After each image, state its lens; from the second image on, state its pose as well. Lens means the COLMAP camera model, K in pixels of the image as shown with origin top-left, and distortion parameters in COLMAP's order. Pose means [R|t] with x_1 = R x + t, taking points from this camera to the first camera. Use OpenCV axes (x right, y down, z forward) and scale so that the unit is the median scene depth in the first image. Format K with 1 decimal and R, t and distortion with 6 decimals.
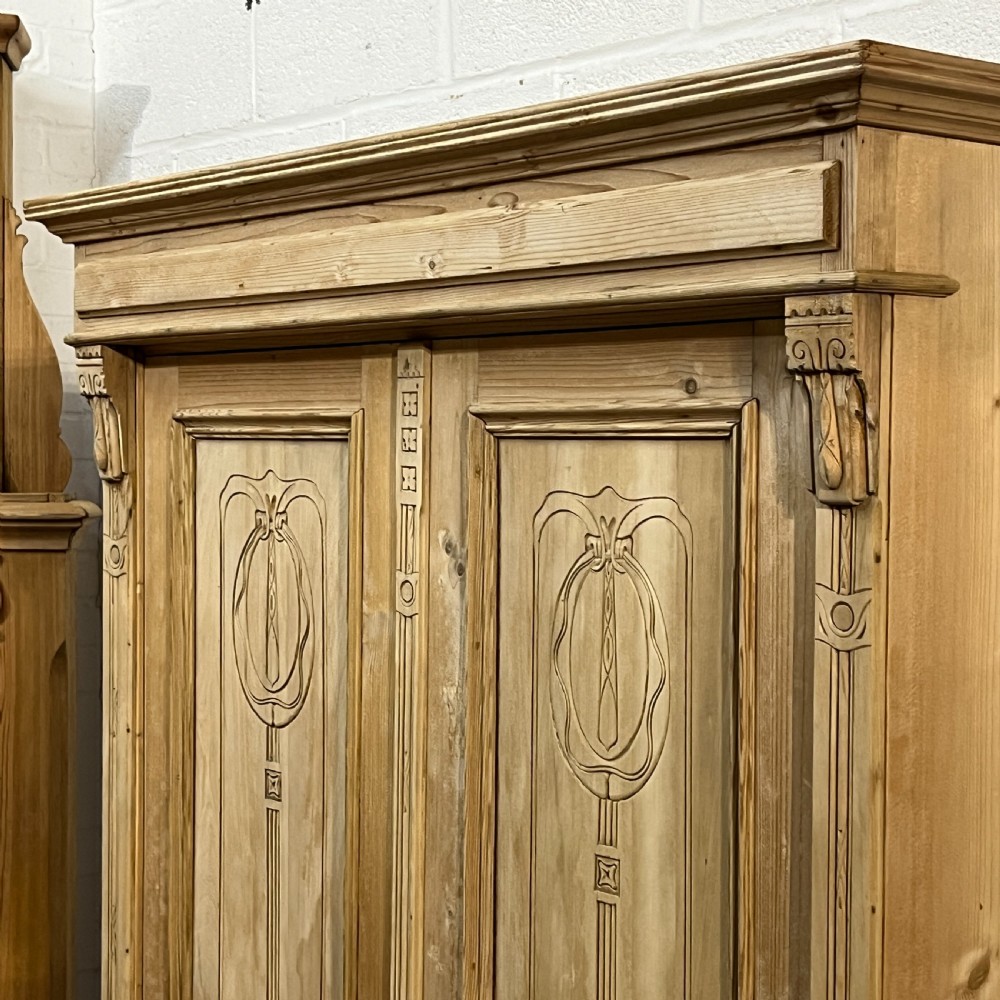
lens RADIAL K [[2055.8, 0, 496.0], [0, 2055.8, 506.1], [0, 0, 1]] dist [0.097406, 0.000000]
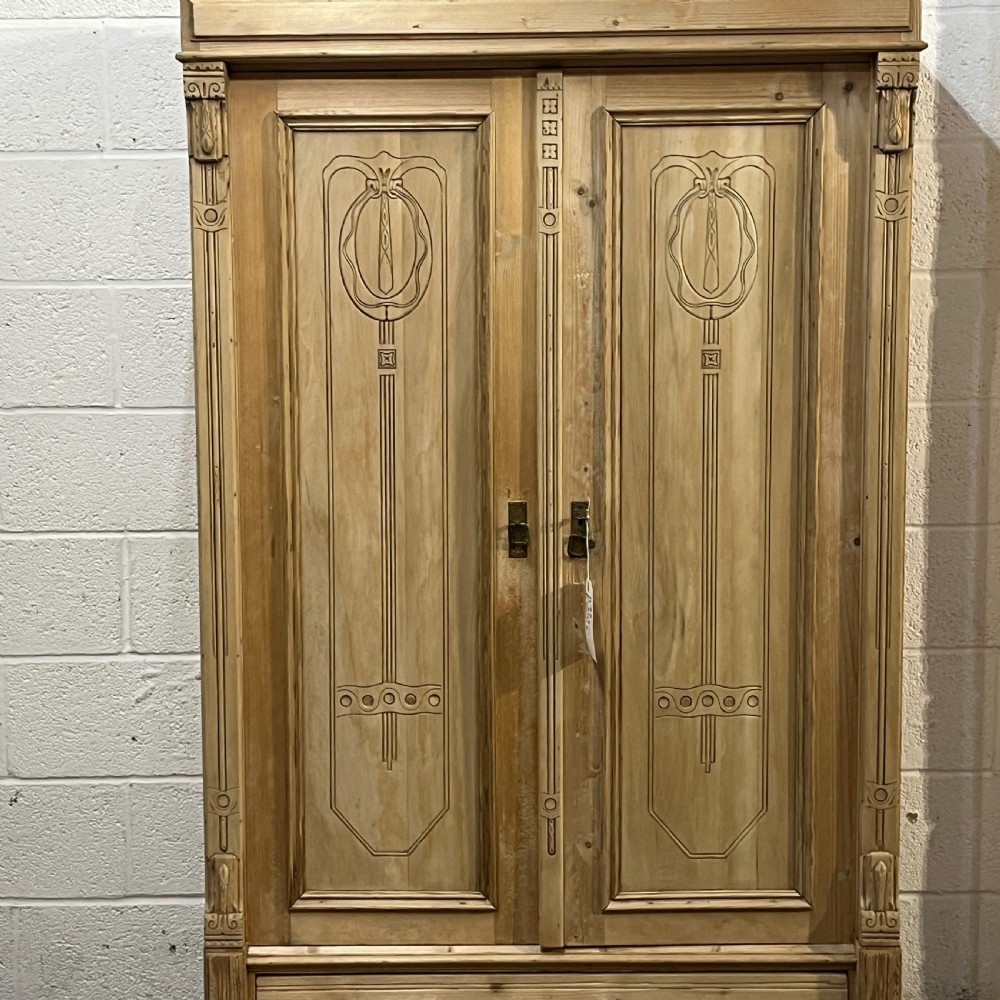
lens RADIAL K [[2055.8, 0, 480.9], [0, 2055.8, 520.5], [0, 0, 1]] dist [0.097406, 0.000000]
pose [[0.649301, -0.102089, 0.753649, -1.407570], [0.037328, 0.994033, 0.102492, 0.113828], [-0.759615, -0.038416, 0.649237, -0.070860]]
